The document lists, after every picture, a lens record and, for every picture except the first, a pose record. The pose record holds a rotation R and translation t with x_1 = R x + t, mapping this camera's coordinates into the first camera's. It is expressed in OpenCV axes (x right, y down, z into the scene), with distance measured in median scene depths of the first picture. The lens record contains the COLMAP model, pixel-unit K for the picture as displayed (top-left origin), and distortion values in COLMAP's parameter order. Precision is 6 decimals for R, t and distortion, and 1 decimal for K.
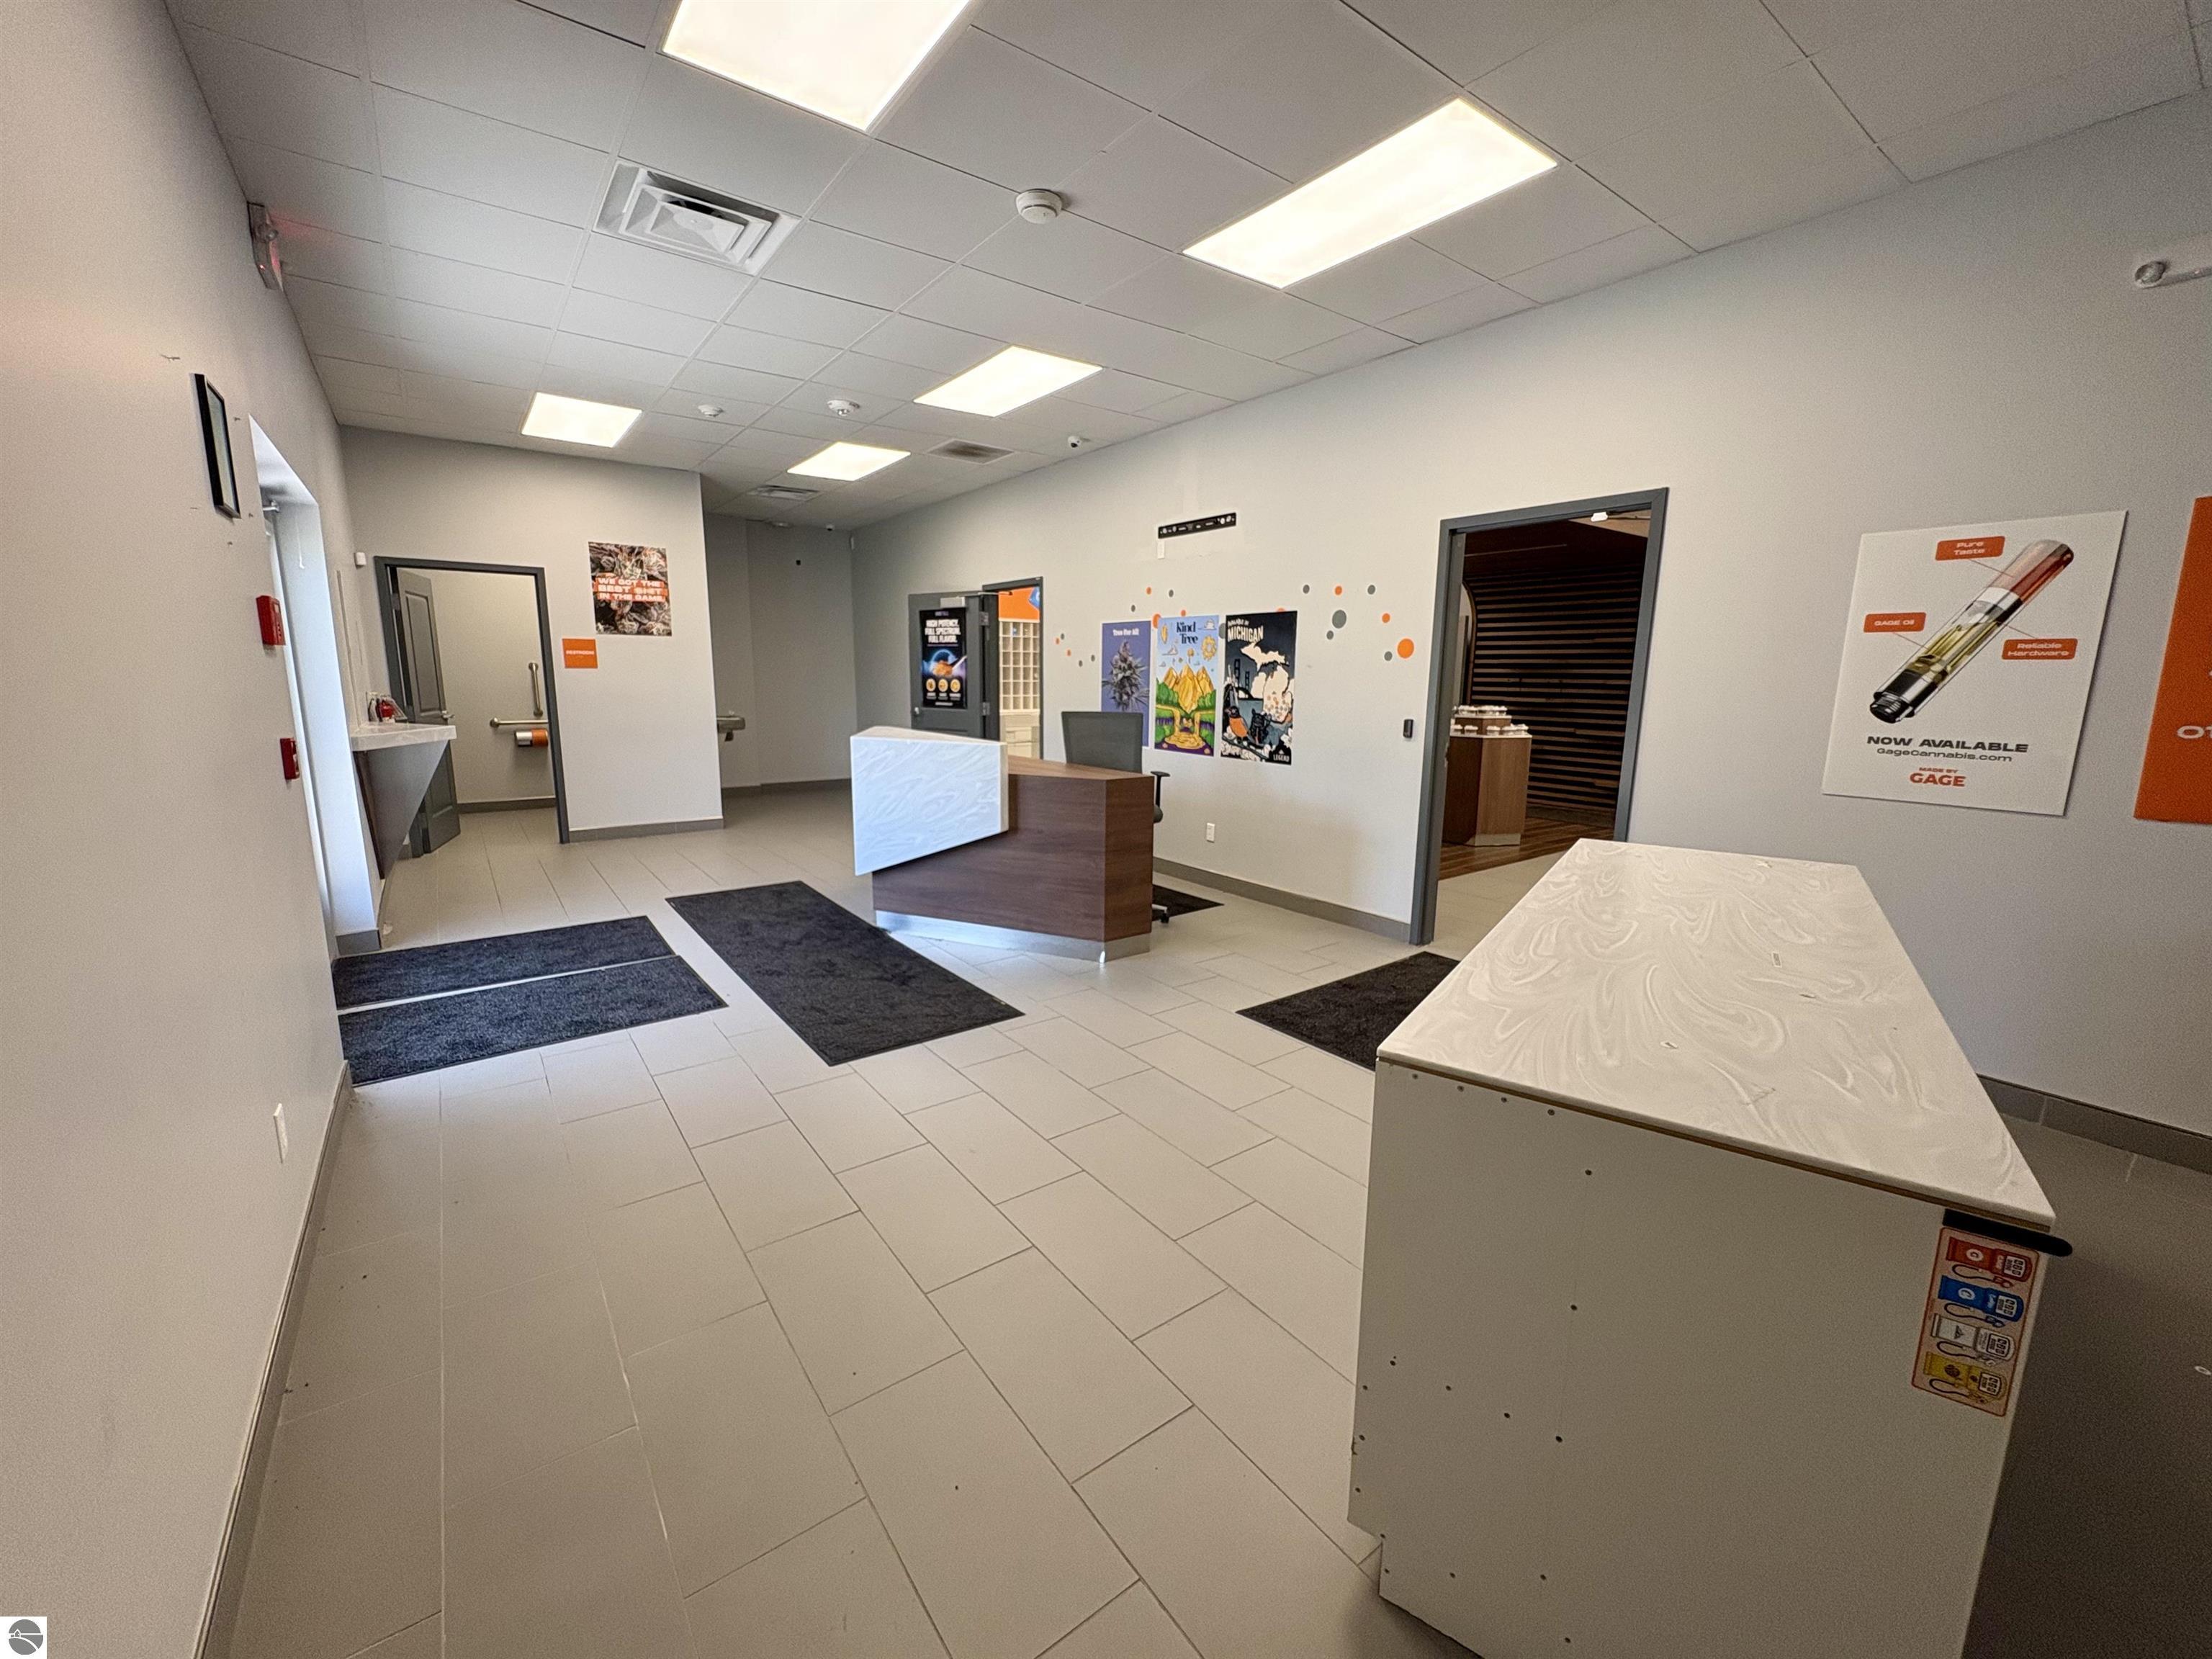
lens RADIAL K [[883.5, 0, 1103.0], [0, 883.5, 828.7], [0, 0, 1]] dist [0.000412, 0.000342]
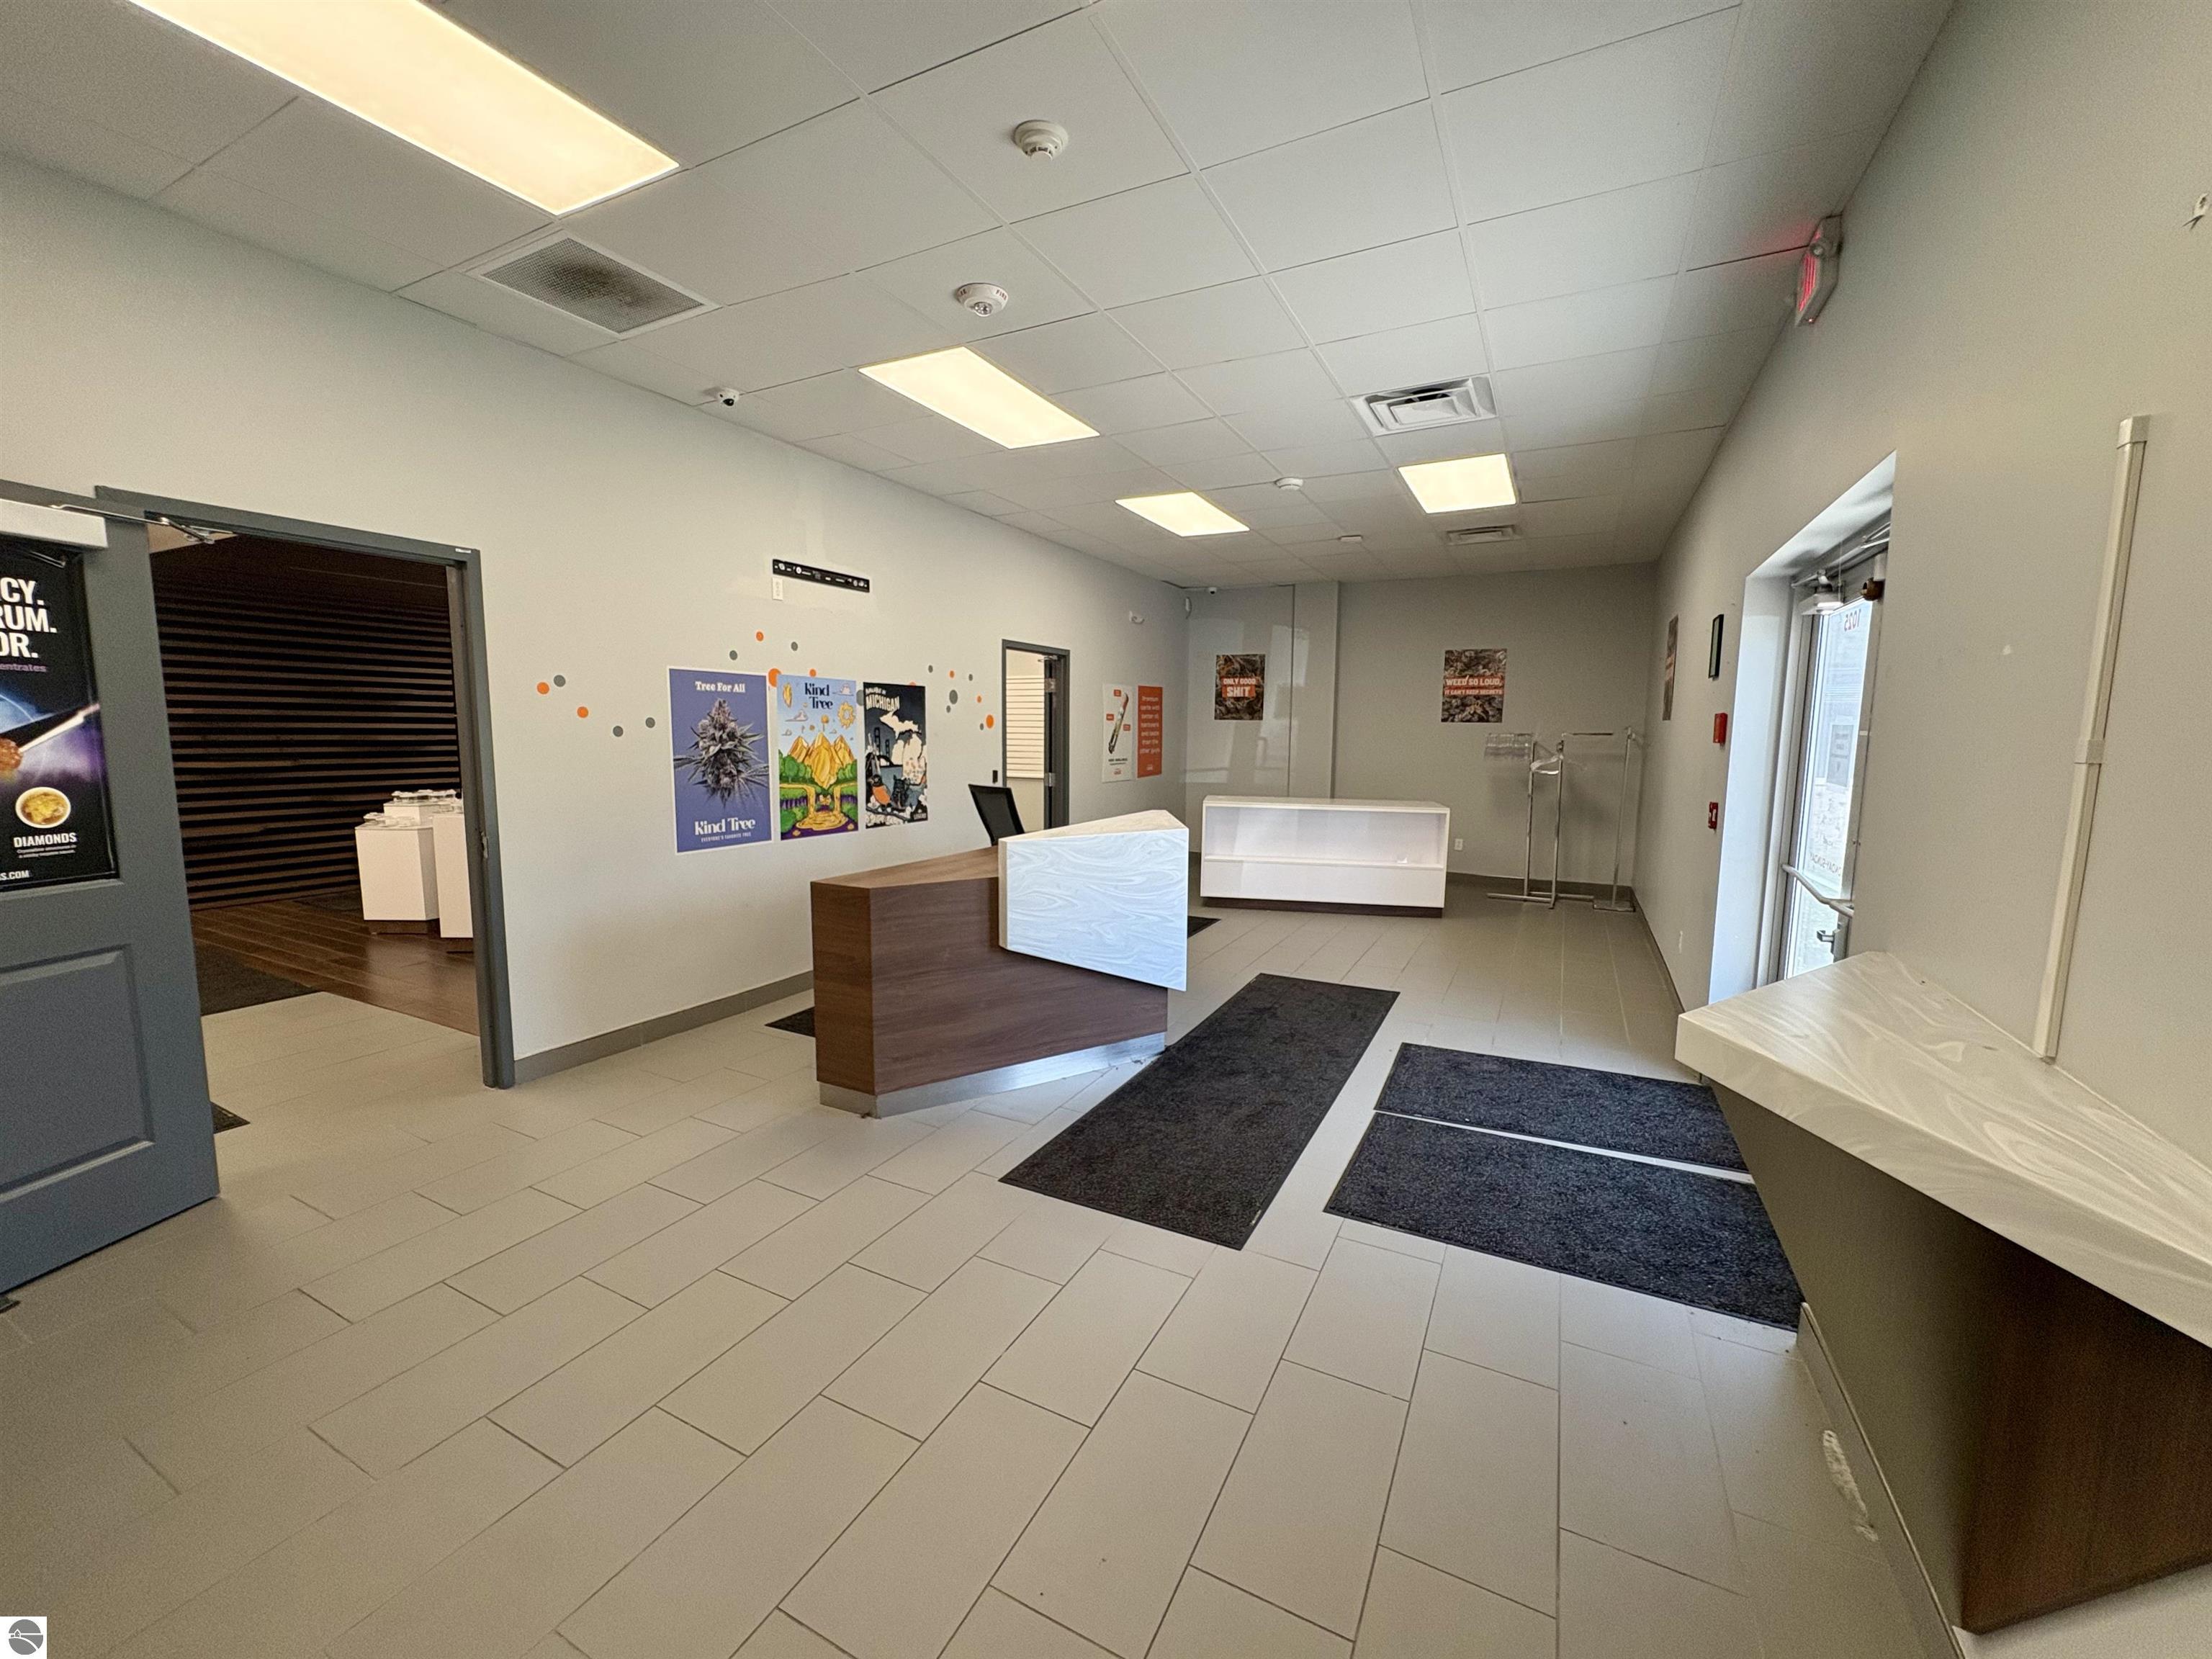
lens RADIAL K [[883.5, 0, 1099.9], [0, 883.5, 829.4], [0, 0, 1]] dist [0.000412, 0.000342]
pose [[-0.436892, -0.117006, 0.891872, -0.775576], [0.144535, 0.969489, 0.197990, -0.218889], [-0.887826, 0.215406, -0.406651, 1.095321]]
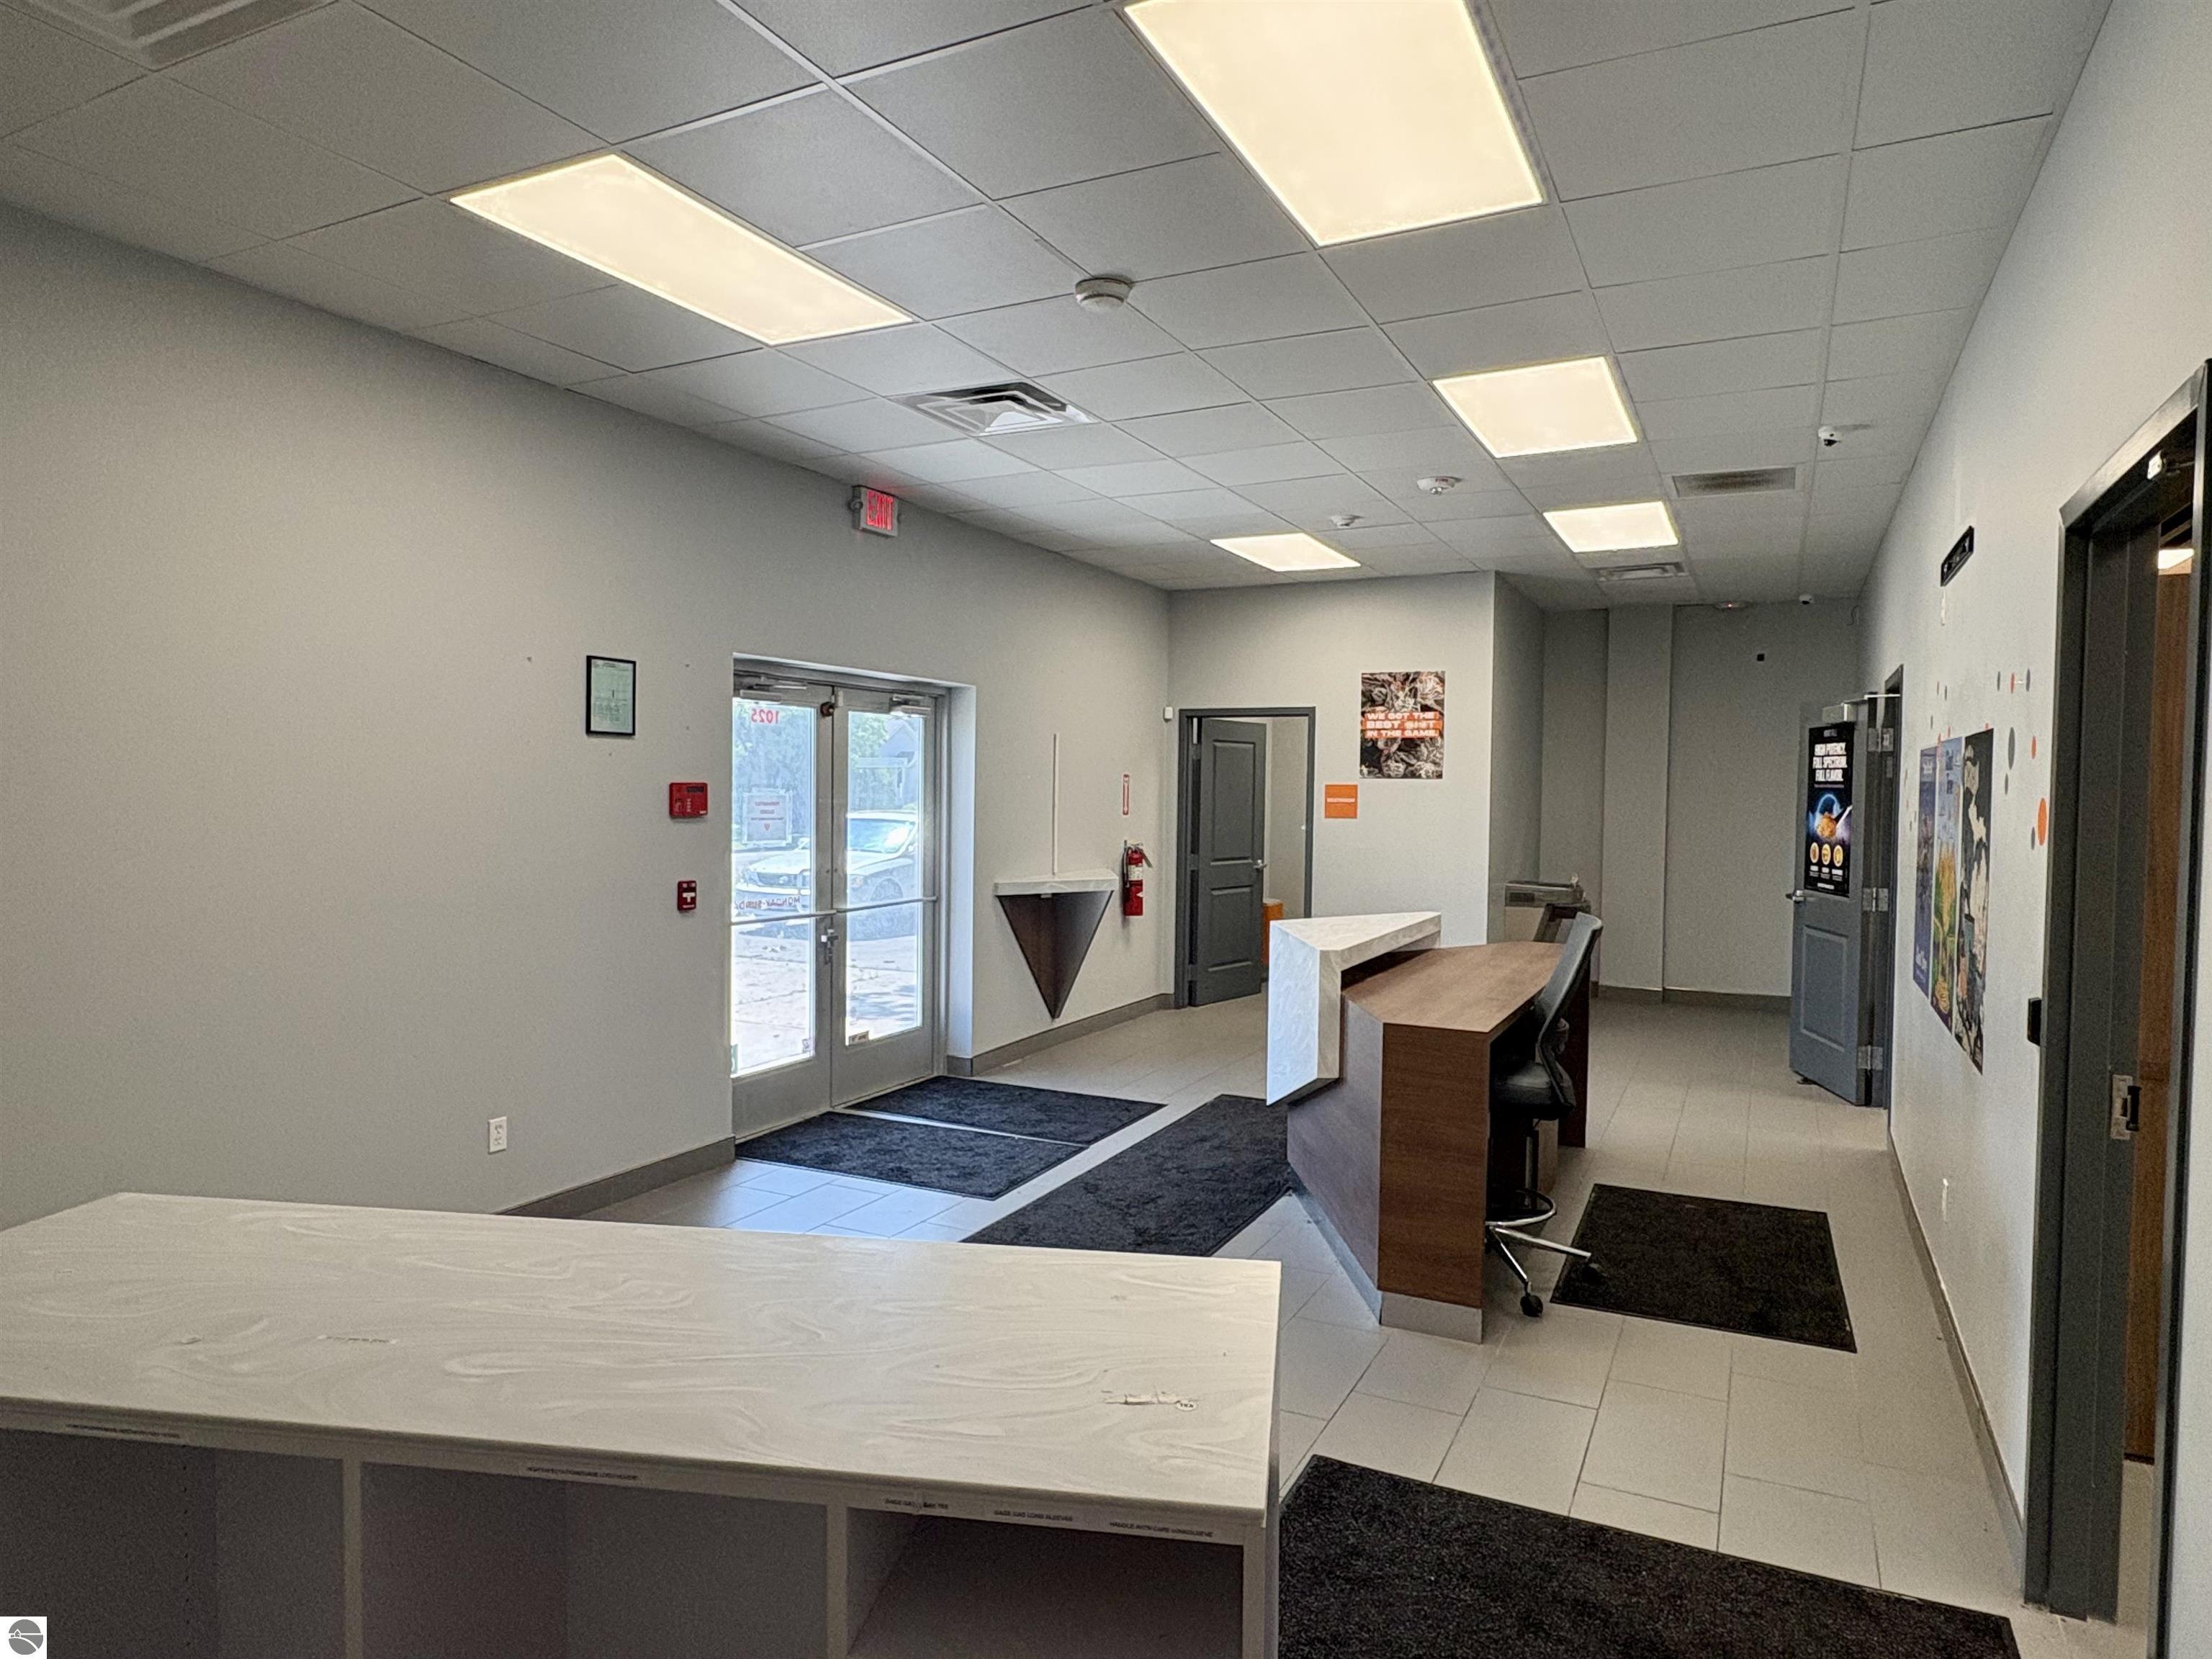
lens RADIAL K [[1321.9, 0, 1096.4], [0, 1321.9, 831.3], [0, 0, 1]] dist [0.001012, 0.000208]
pose [[0.444673, 0.025417, -0.895332, 0.516546], [-0.162821, 0.985237, -0.052897, -0.073383], [0.880769, 0.169301, 0.442247, 0.267703]]
